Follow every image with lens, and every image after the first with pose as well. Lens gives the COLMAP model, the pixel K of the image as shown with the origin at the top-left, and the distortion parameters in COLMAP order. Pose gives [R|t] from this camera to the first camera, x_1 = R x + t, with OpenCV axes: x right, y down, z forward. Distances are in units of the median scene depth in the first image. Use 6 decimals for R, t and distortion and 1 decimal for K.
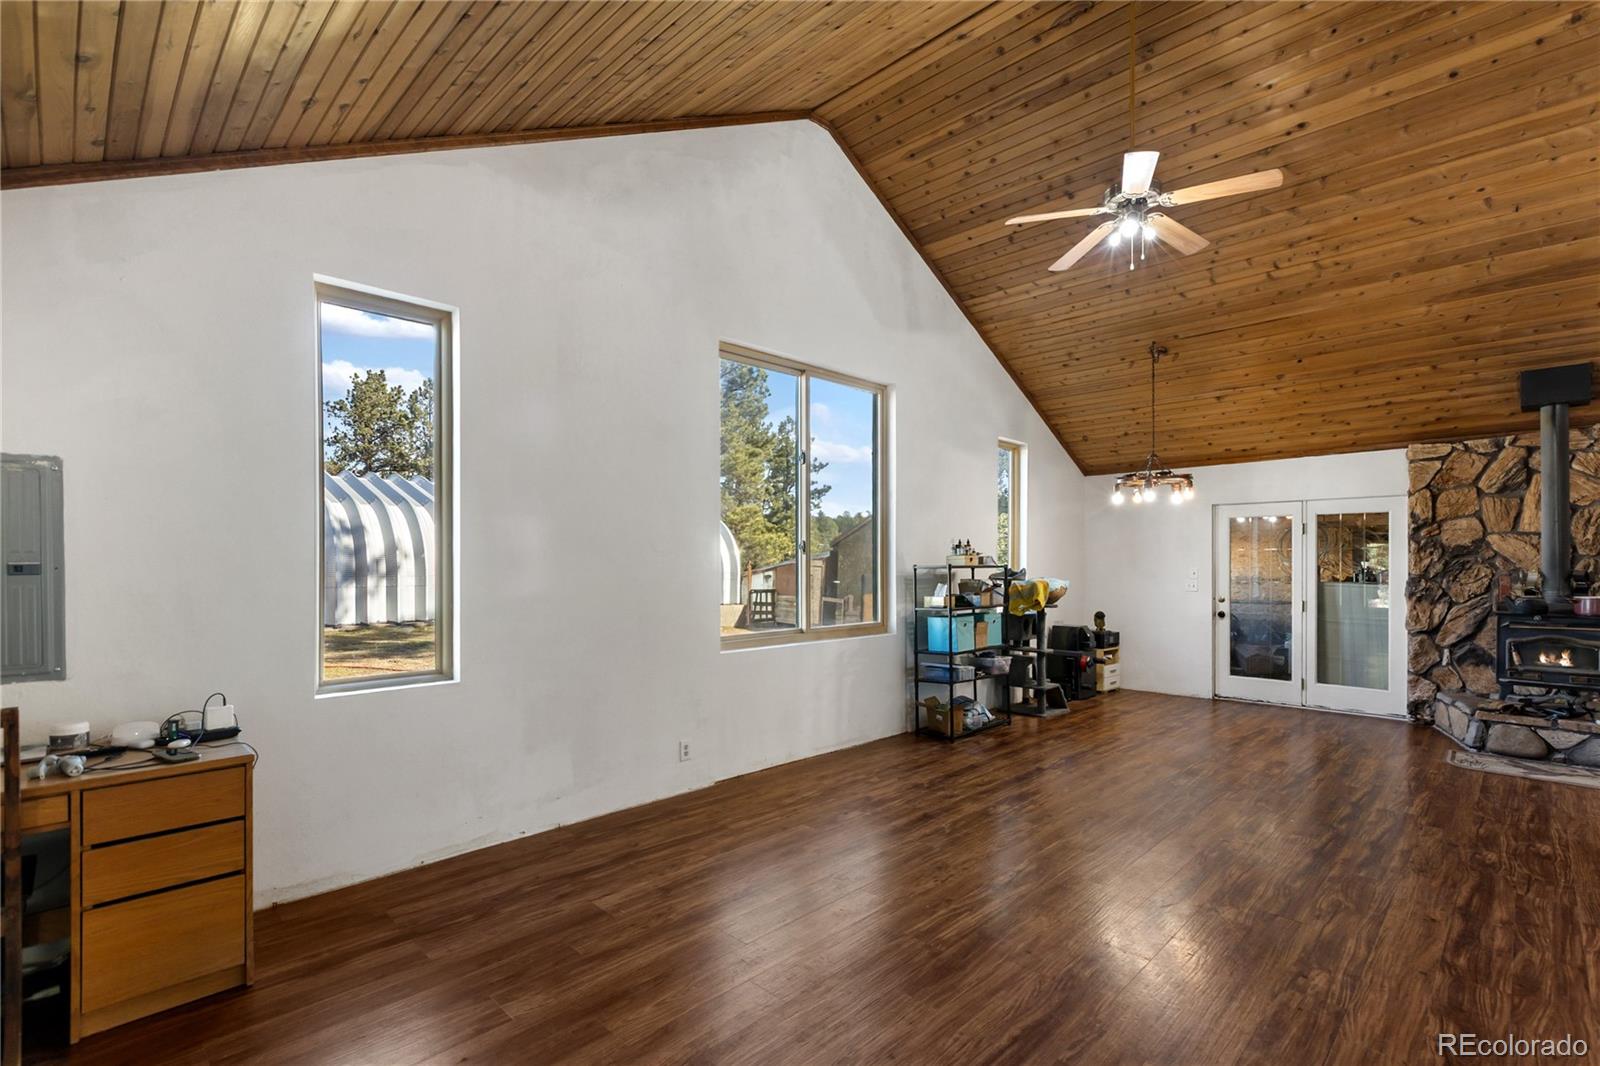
lens RADIAL K [[737.2, 0, 804.9], [0, 737.2, 575.0], [0, 0, 1]] dist [0.000775, 0.000361]
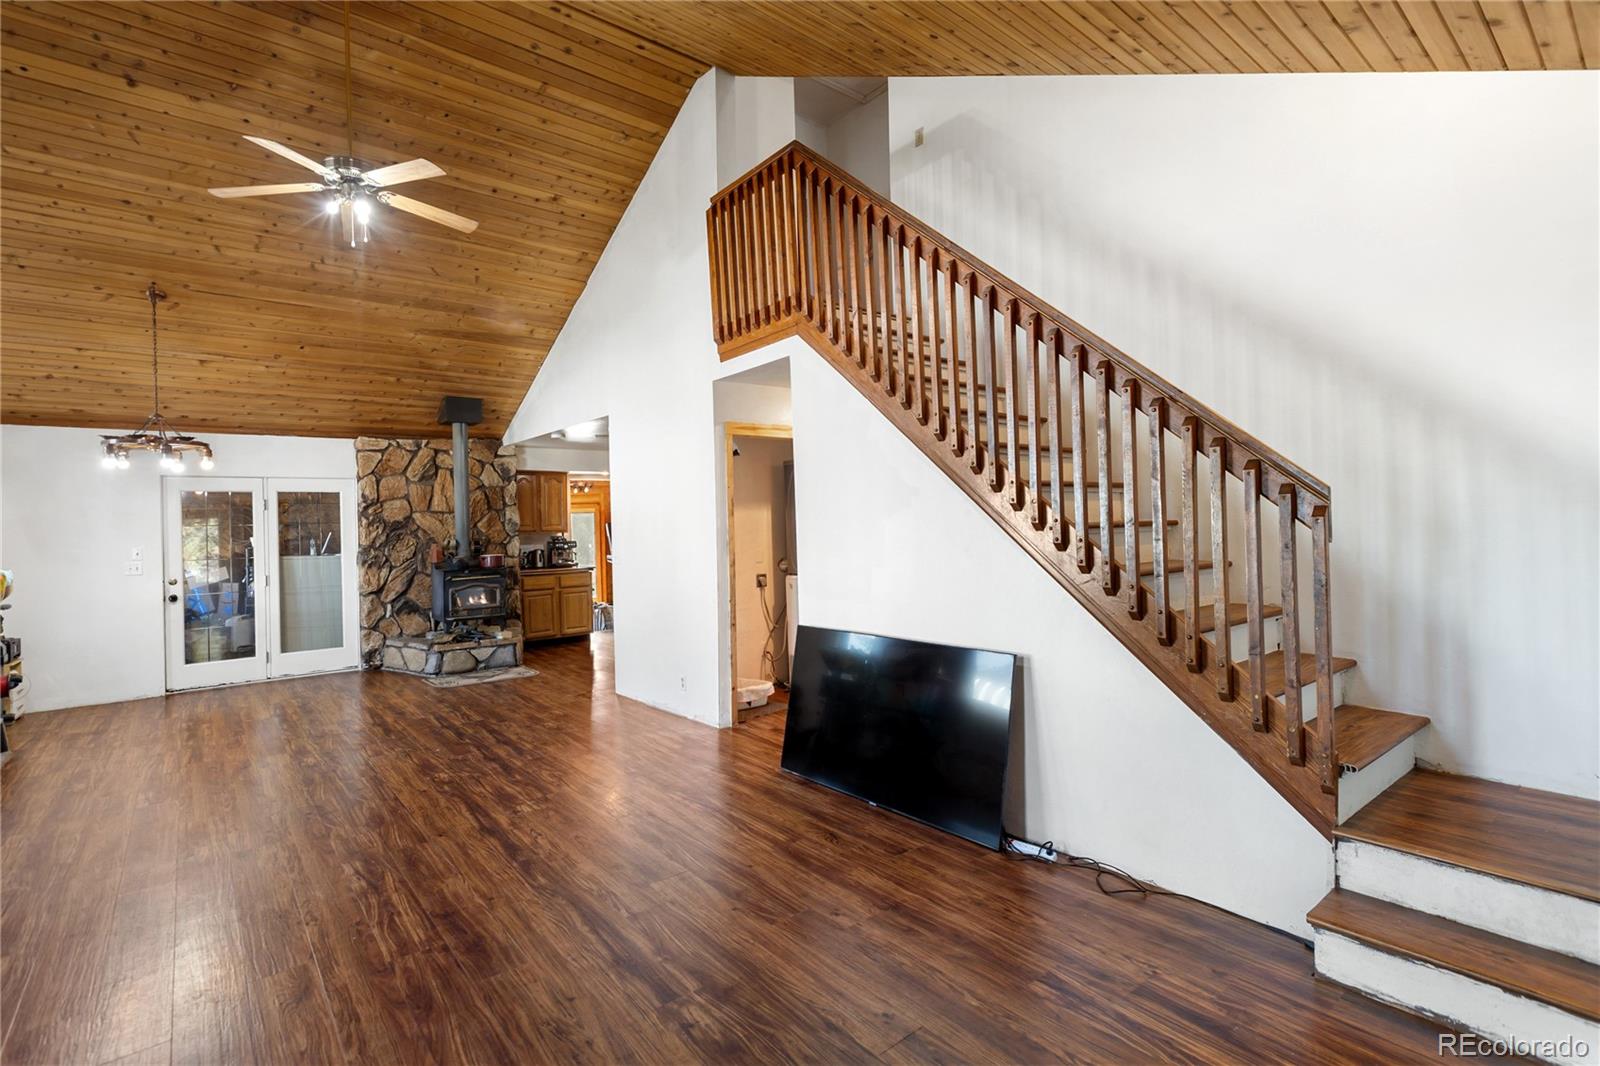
lens RADIAL K [[748.9, 0, 786.5], [0, 748.9, 527.2], [0, 0, 1]] dist [0.001145, 0.000655]
pose [[0.112339, -0.007190, 0.993644, -0.321944], [0.042924, 0.999075, 0.002376, -0.003826], [-0.992742, 0.042385, 0.112544, 0.194182]]
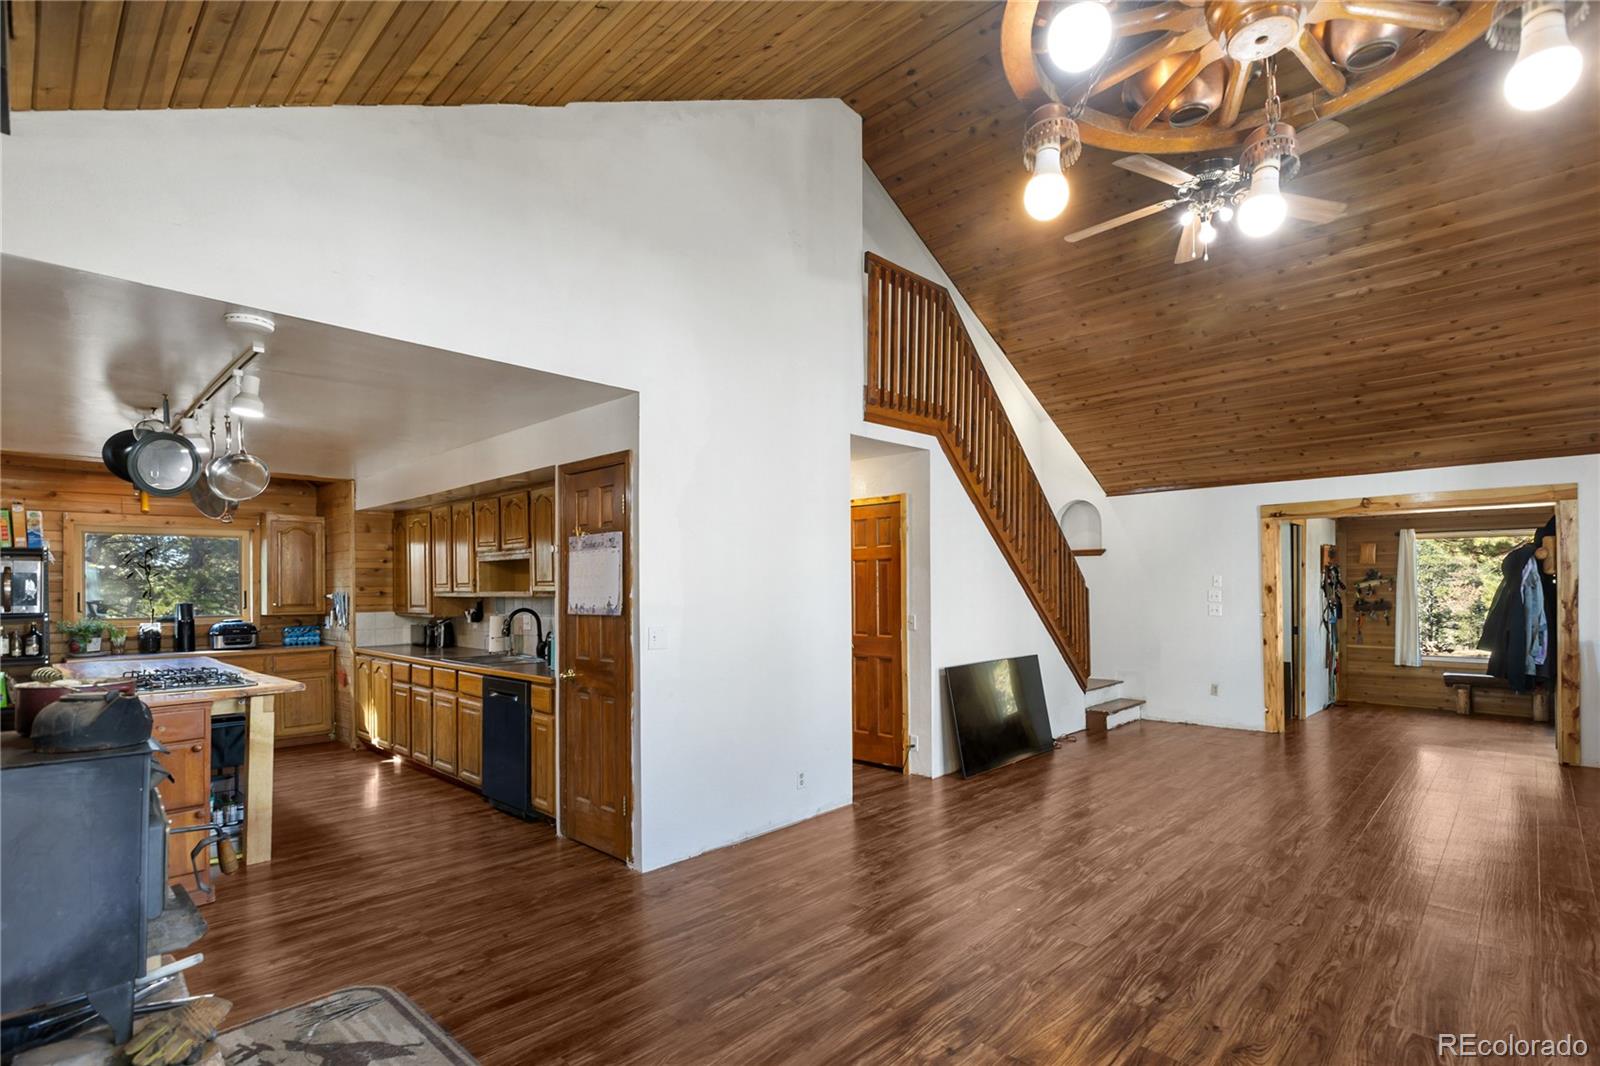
lens RADIAL K [[754.8, 0, 838.7], [0, 754.8, 584.4], [0, 0, 1]] dist [0.002701, 0.000048]
pose [[-0.999109, 0.007129, -0.041596, 0.596415], [0.006613, 0.999899, 0.012548, -0.020692], [0.041681, 0.012262, -0.999056, 1.214564]]
